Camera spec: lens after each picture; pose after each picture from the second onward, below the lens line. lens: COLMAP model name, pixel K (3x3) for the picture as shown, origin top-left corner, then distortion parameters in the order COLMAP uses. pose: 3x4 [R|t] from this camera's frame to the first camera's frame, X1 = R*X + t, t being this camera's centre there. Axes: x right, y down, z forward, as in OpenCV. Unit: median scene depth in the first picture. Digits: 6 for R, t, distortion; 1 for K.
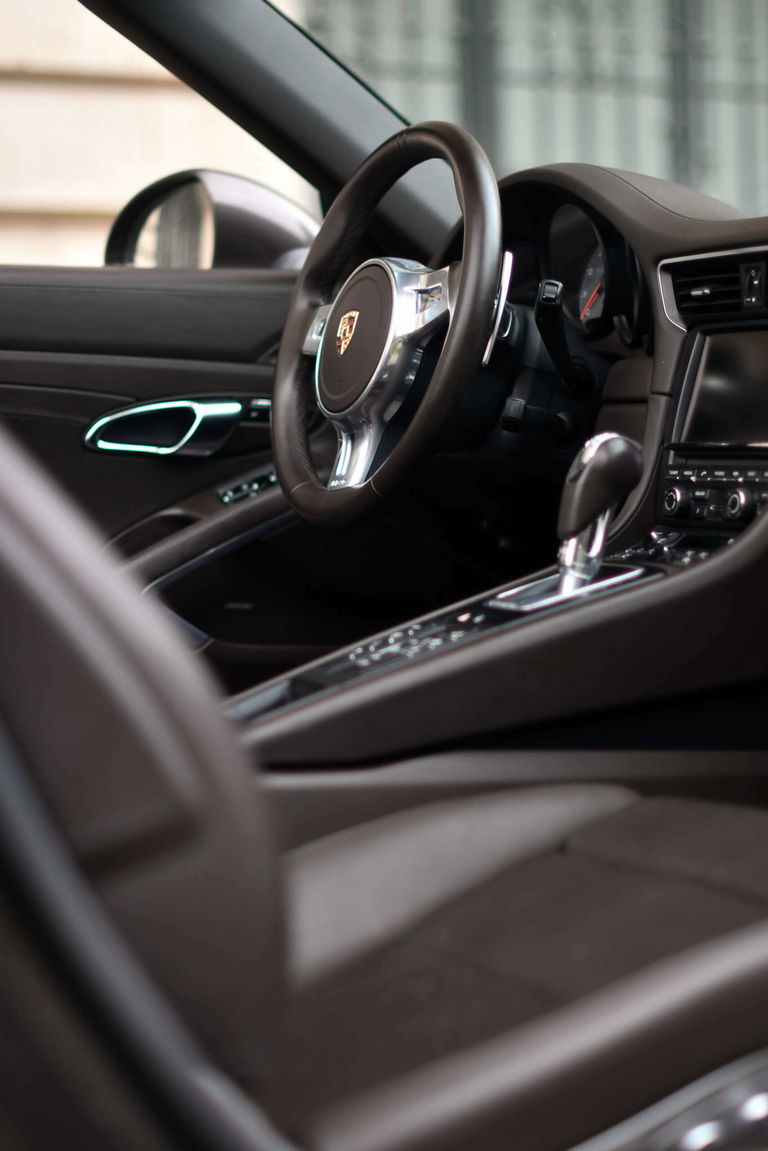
lens RADIAL K [[2500.6, 0, 384.0], [0, 2500.6, 575.5], [0, 0, 1]] dist [-0.022898, 0.091597]
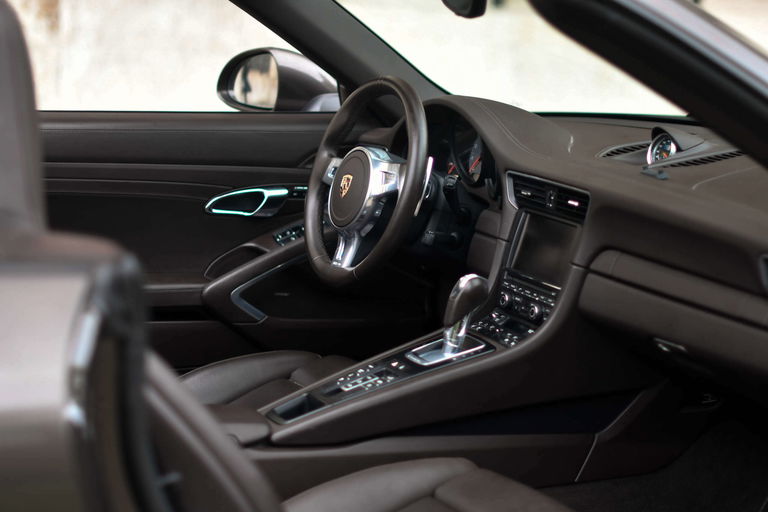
lens RADIAL K [[1668.5, 0, 384.0], [0, 1668.5, 256.0], [0, 0, 1]] dist [-0.022898, 0.091597]
pose [[0.998363, 0.055411, 0.014162, -0.000651], [-0.056733, 0.990824, 0.122674, -0.209775], [-0.007235, -0.123277, 0.992346, -0.295238]]
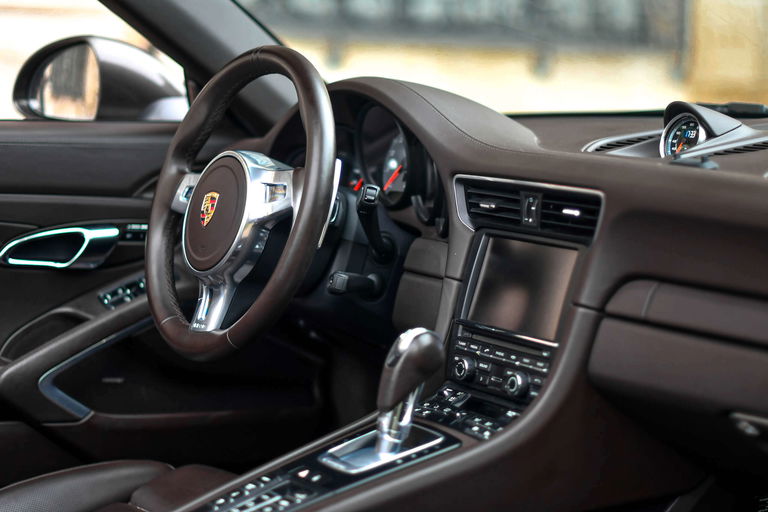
lens RADIAL K [[1668.5, 0, 384.0], [0, 1668.5, 256.0], [0, 0, 1]] dist [-0.022898, 0.091597]
pose [[0.991964, 0.029050, 0.123139, -0.031699], [-0.035931, 0.997892, 0.054033, -0.126575], [-0.121310, -0.058023, 0.990917, 0.138025]]
